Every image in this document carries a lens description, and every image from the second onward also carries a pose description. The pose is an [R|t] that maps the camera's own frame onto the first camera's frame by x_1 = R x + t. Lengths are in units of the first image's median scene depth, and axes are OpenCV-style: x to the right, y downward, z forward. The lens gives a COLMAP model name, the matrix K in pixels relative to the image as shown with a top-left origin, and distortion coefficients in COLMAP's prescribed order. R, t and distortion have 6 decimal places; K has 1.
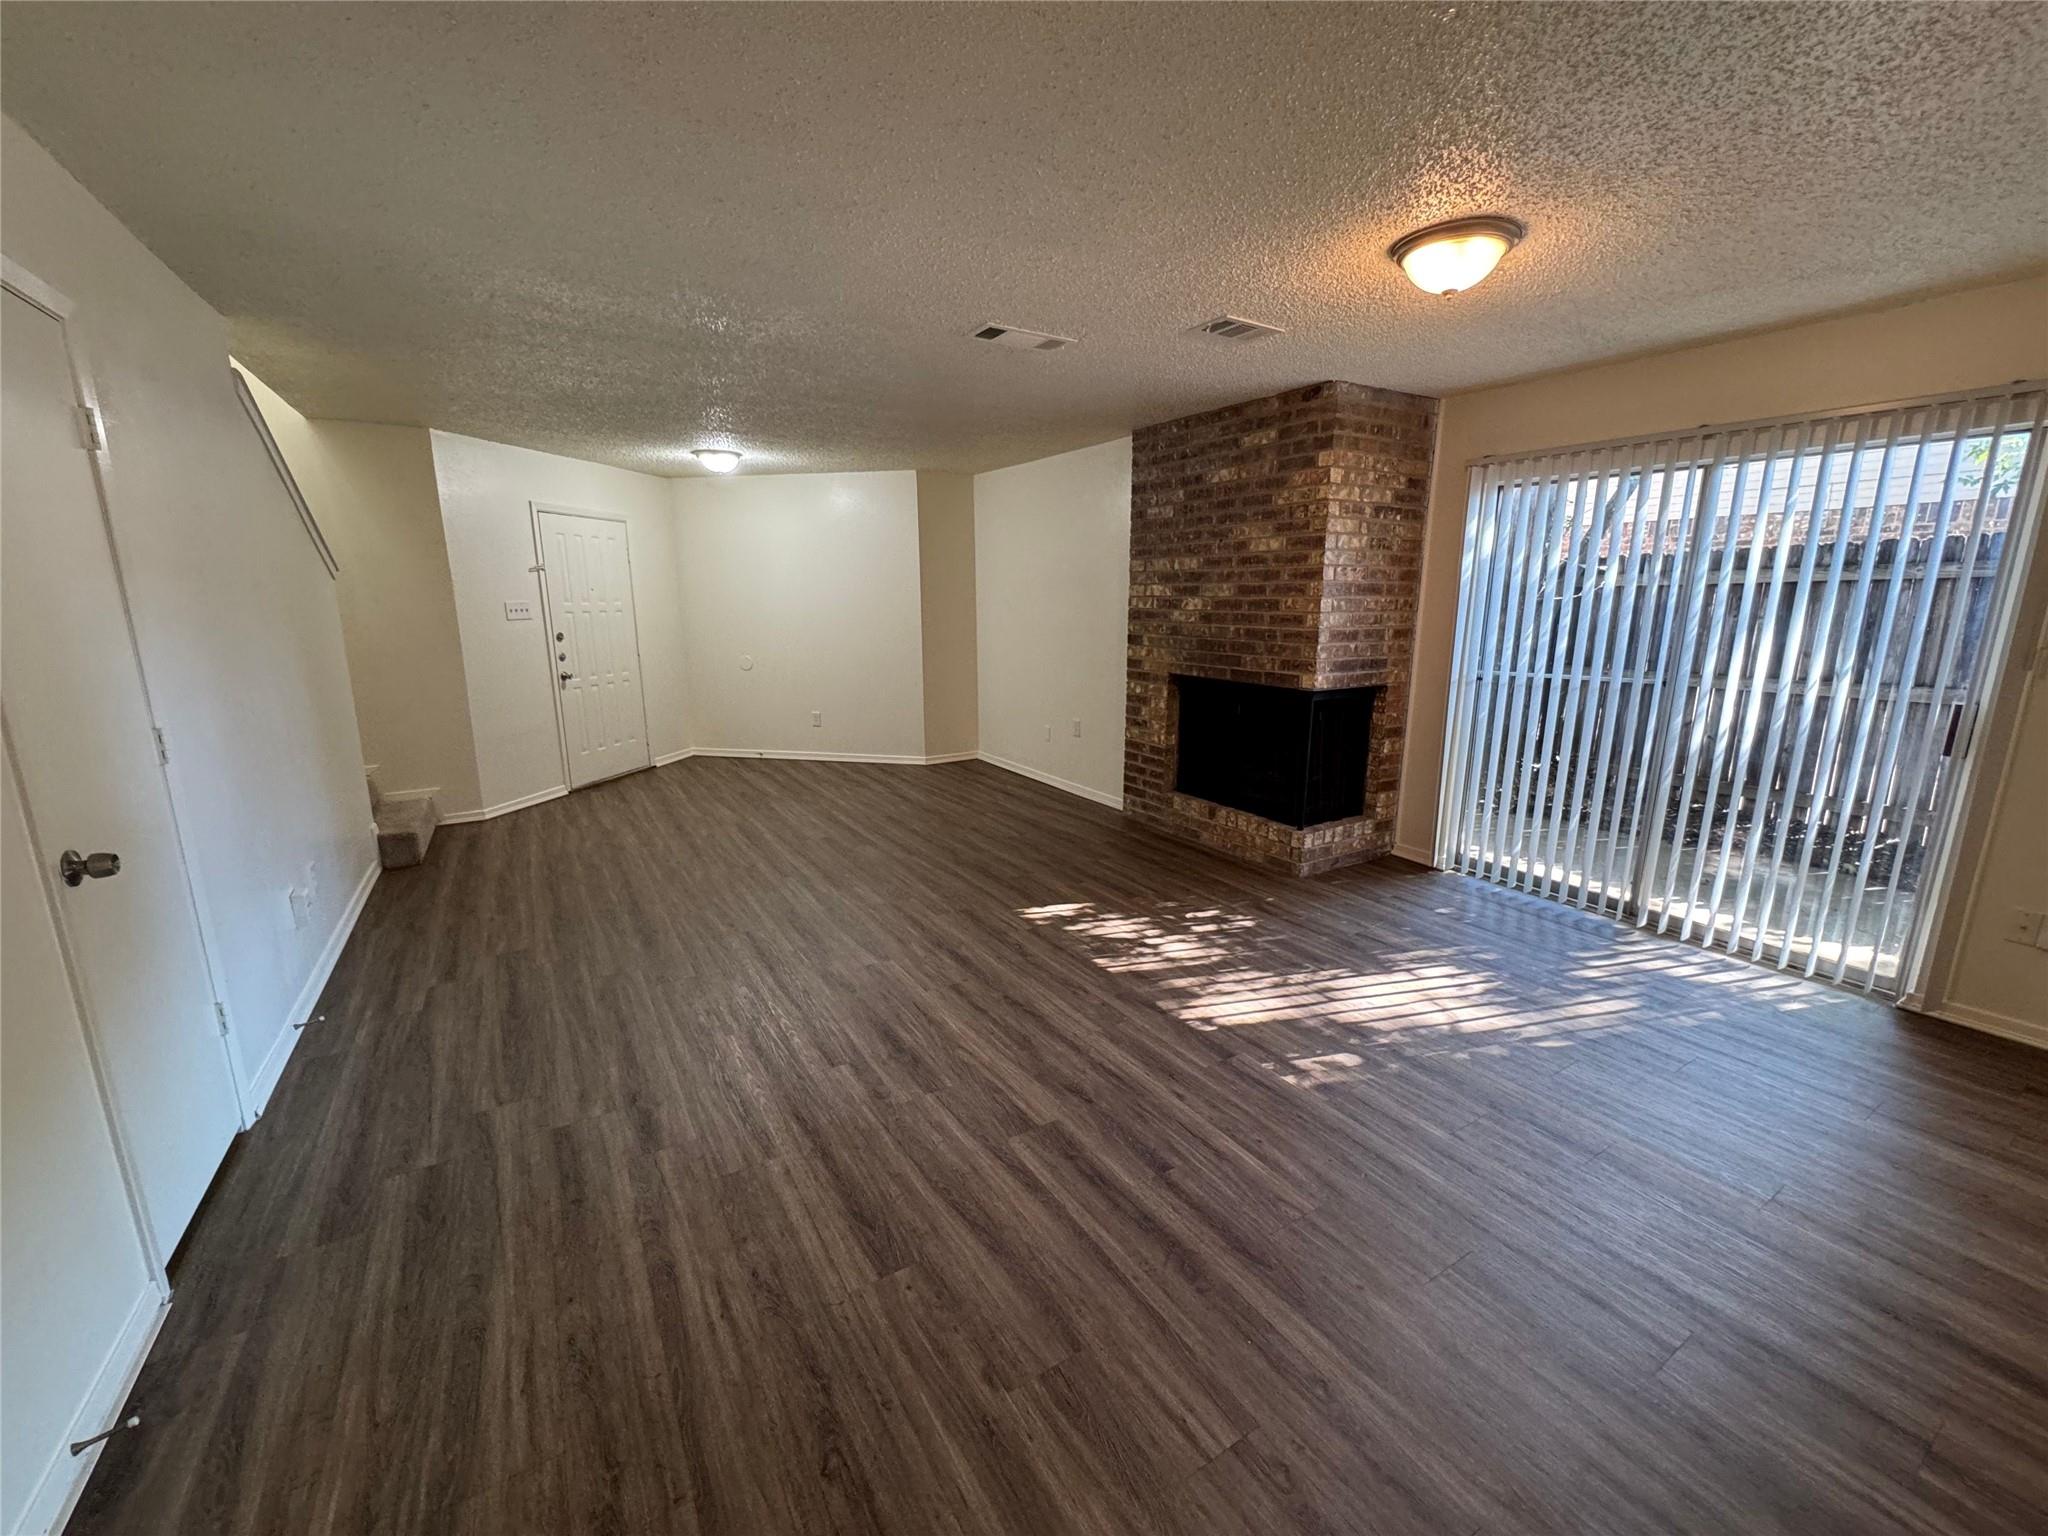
lens RADIAL K [[814.2, 0, 1033.3], [0, 814.2, 772.0], [0, 0, 1]] dist [-0.009444, 0.000190]
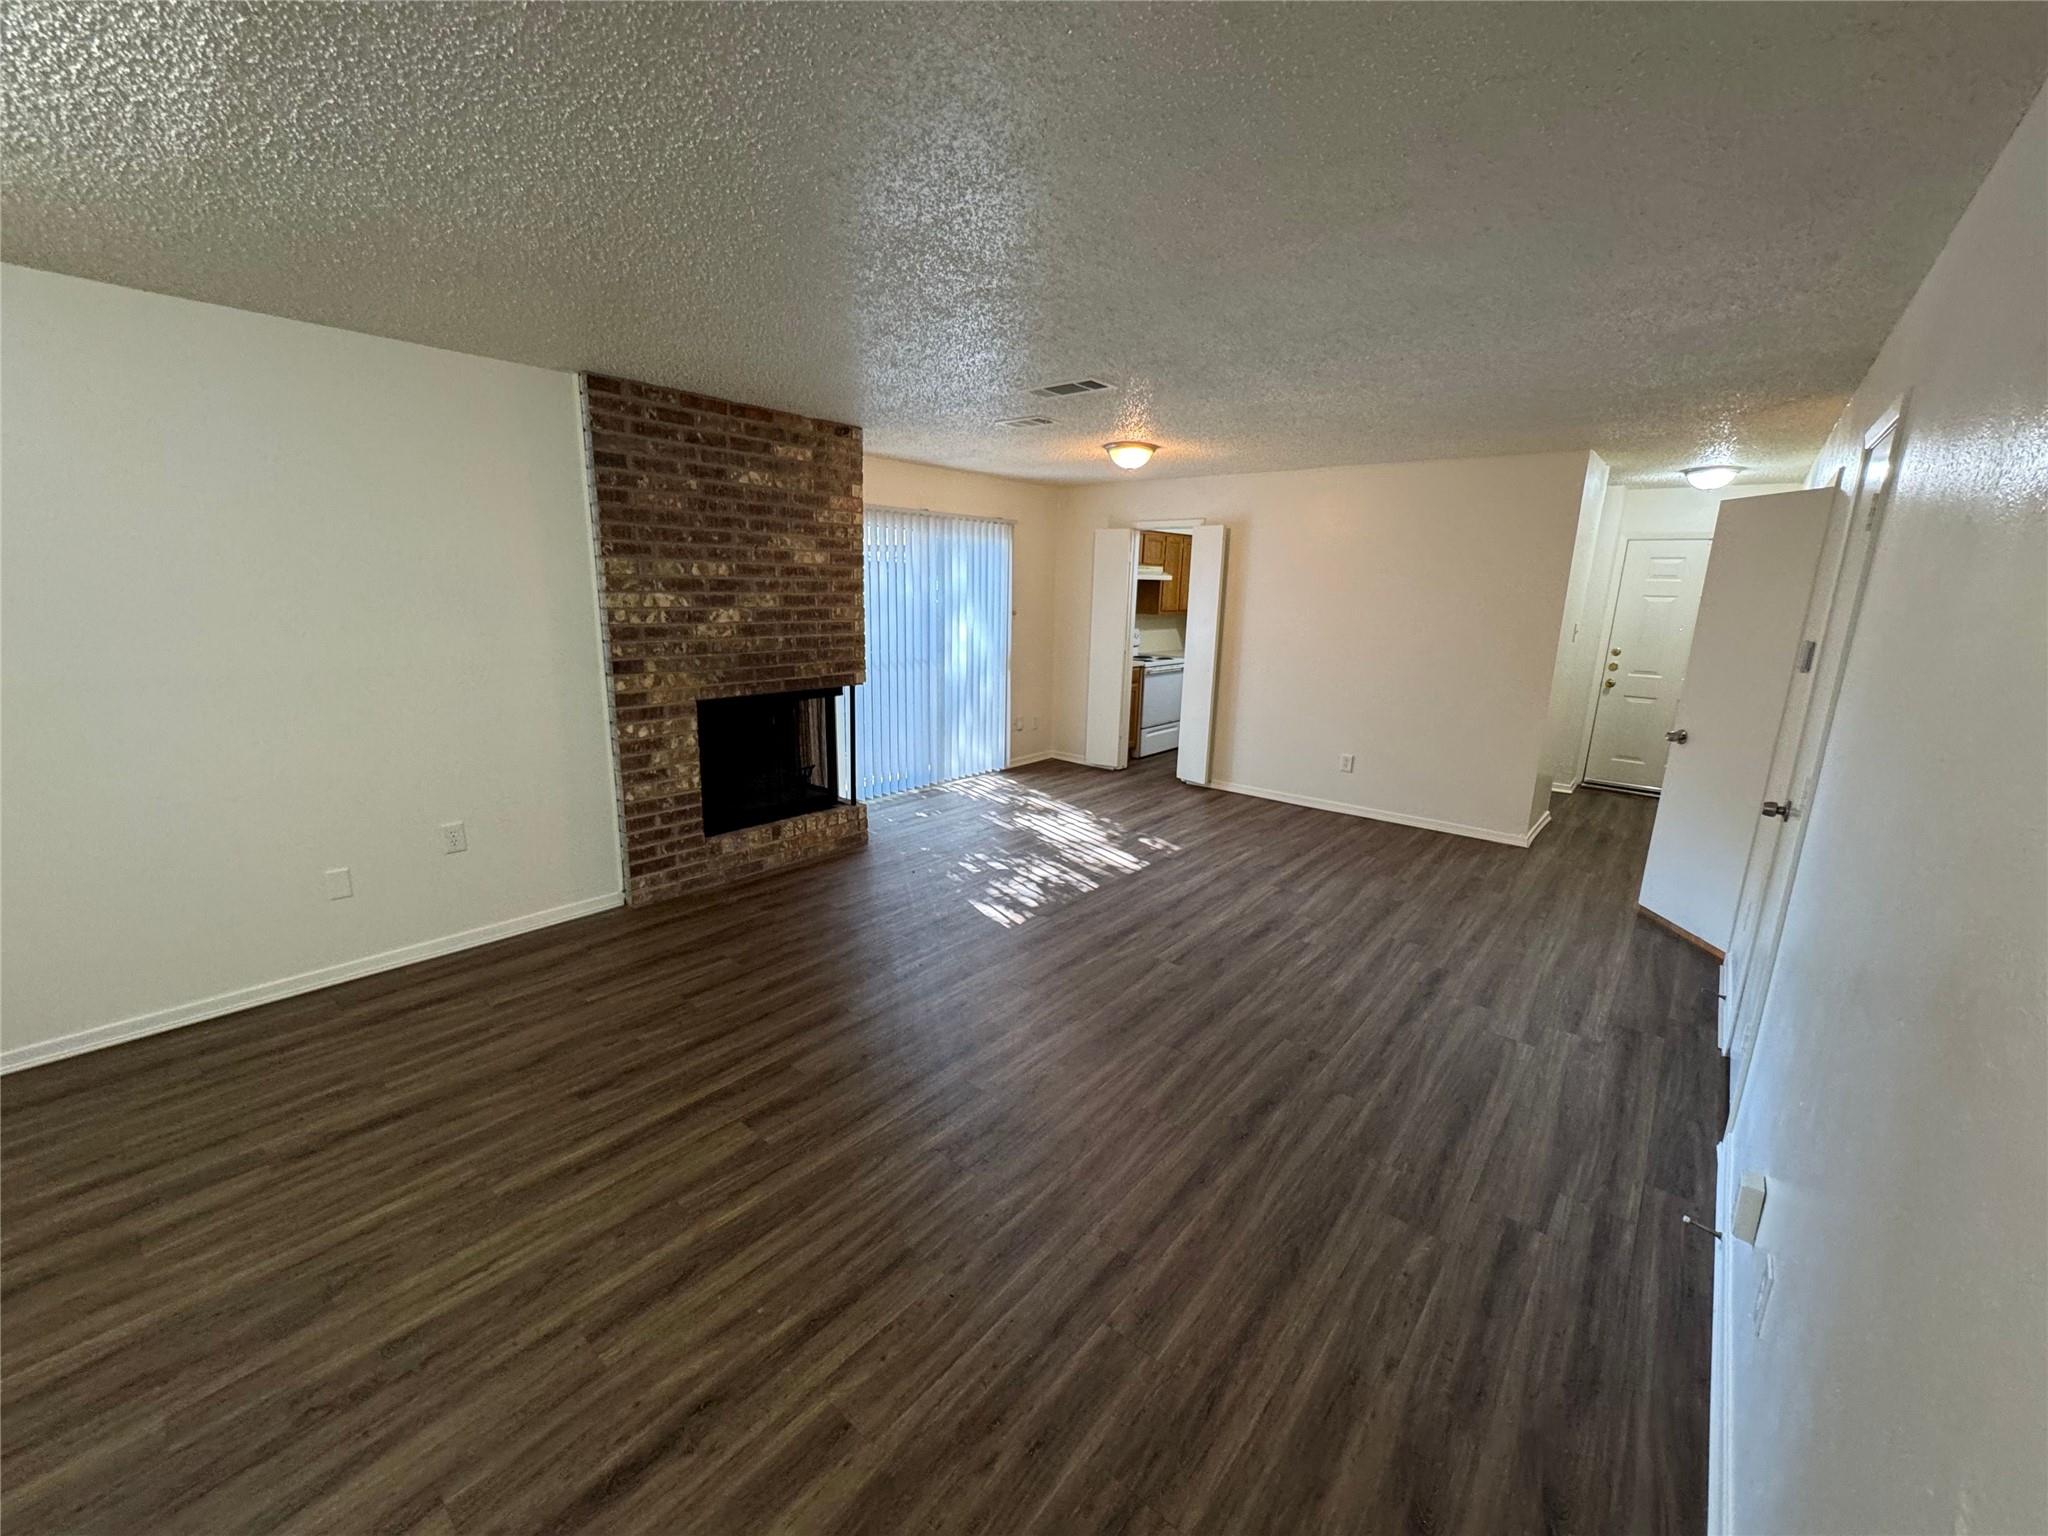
lens RADIAL K [[814.2, 0, 1032.3], [0, 814.2, 767.3], [0, 0, 1]] dist [-0.009444, 0.000190]
pose [[-0.311822, -0.214684, 0.925569, -0.849266], [0.179191, 0.943370, 0.279182, -0.269096], [-0.933090, 0.252909, -0.255694, 1.083110]]
